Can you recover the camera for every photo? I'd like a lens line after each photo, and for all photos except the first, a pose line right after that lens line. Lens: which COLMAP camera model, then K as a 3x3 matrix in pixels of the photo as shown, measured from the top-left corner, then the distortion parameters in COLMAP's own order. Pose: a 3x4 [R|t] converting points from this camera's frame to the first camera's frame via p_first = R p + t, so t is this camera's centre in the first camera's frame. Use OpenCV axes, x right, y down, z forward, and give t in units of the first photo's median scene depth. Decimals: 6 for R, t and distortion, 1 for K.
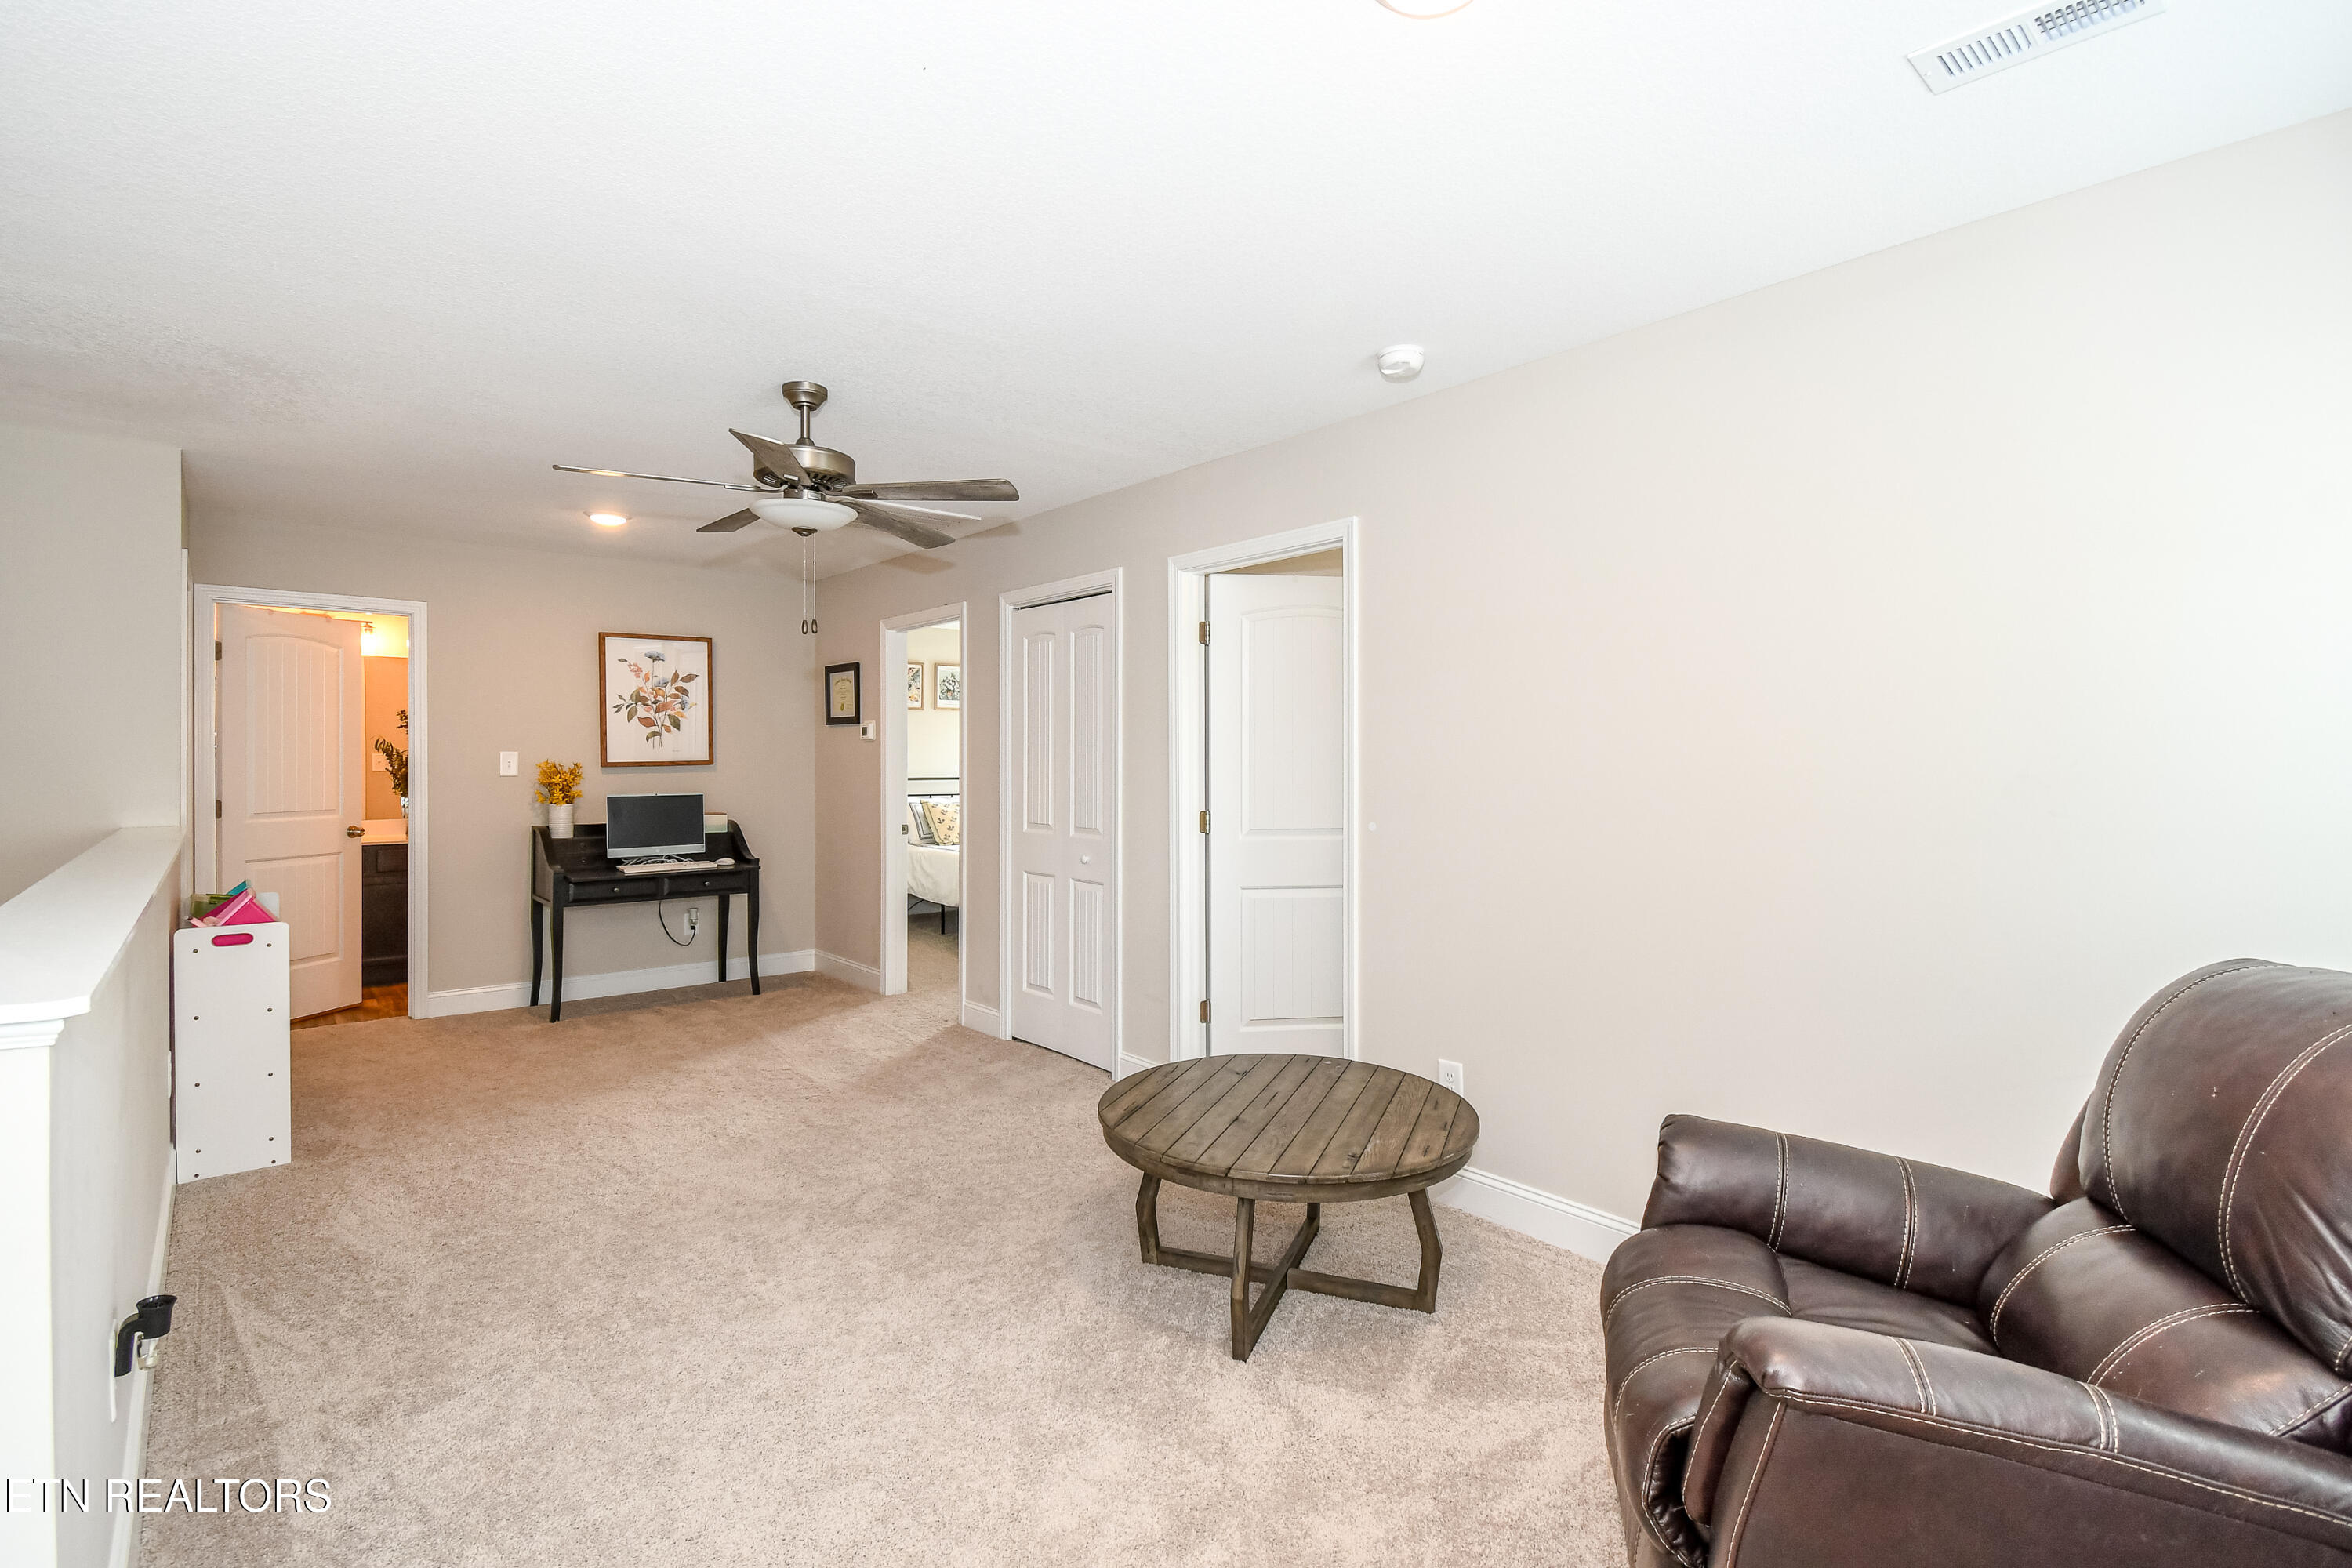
lens RADIAL K [[1129.8, 0, 1105.3], [0, 1129.8, 774.8], [0, 0, 1]] dist [0.023240, -0.022018]
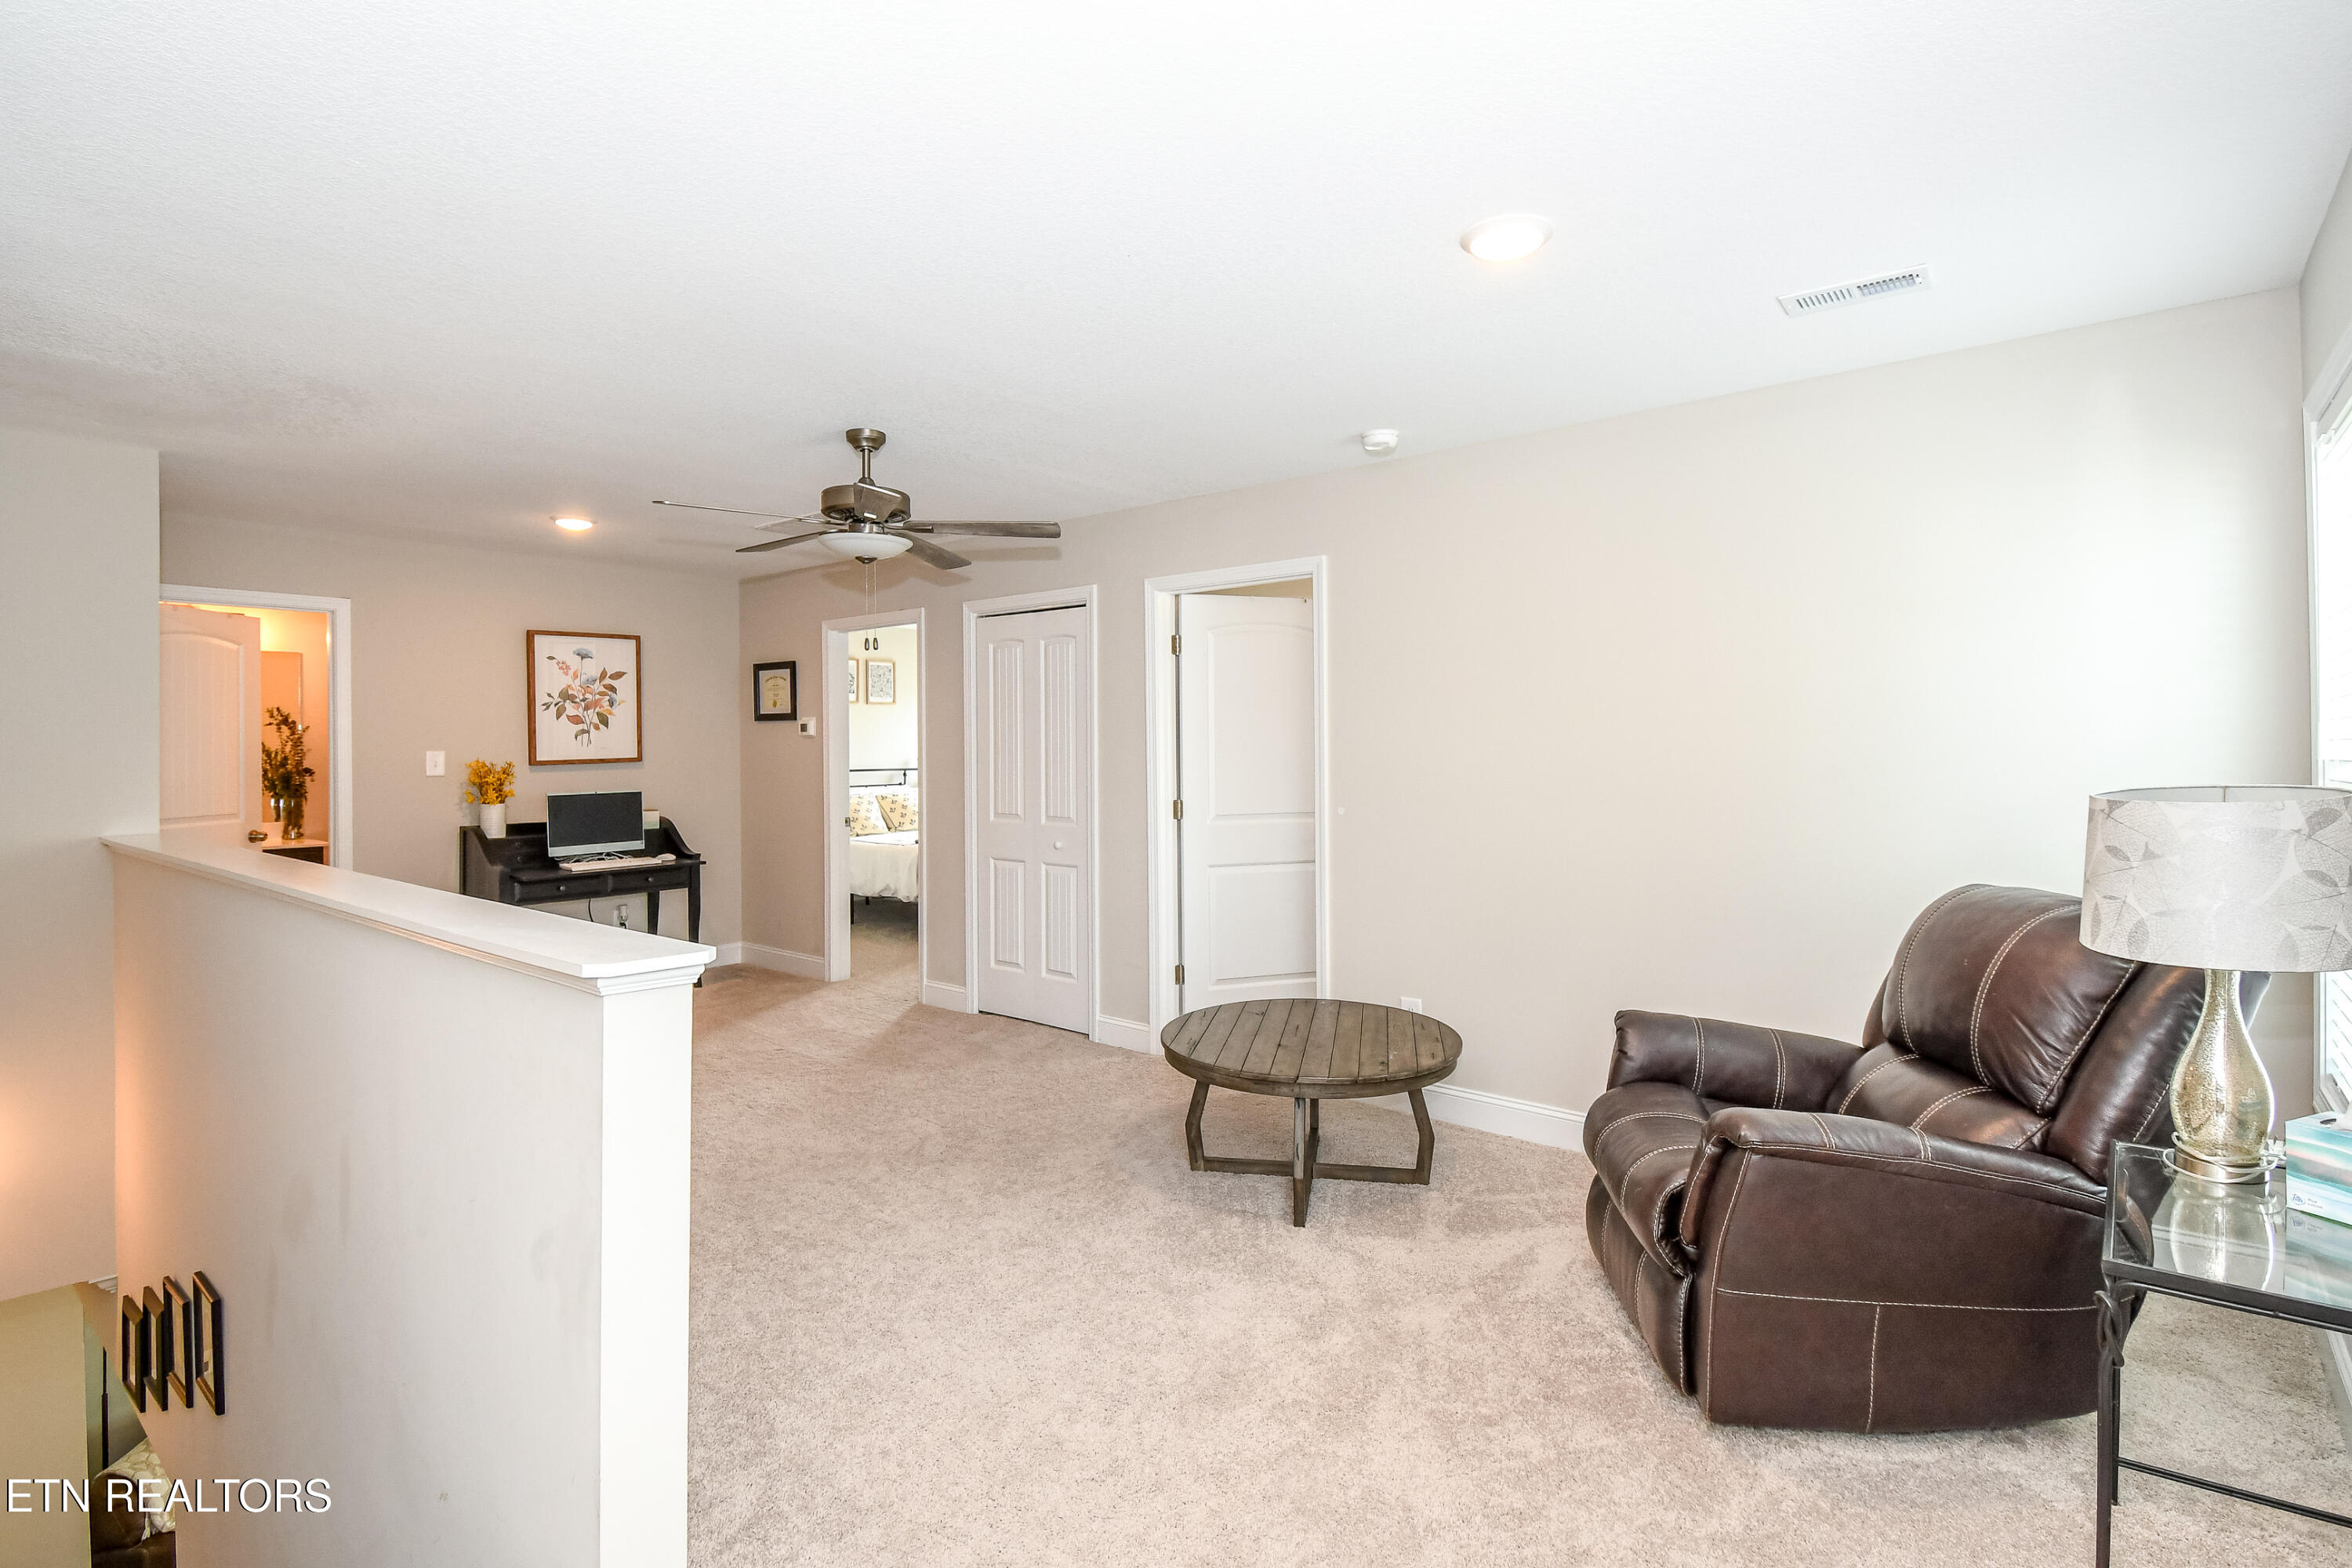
lens RADIAL K [[1155.5, 0, 1132.7], [0, 1155.5, 762.2], [0, 0, 1]] dist [0.024143, -0.024647]
pose [[0.982684, -0.011877, 0.184908, -0.221640], [0.011515, 0.999929, 0.003033, -0.013349], [-0.184931, -0.000851, 0.982751, -0.188049]]
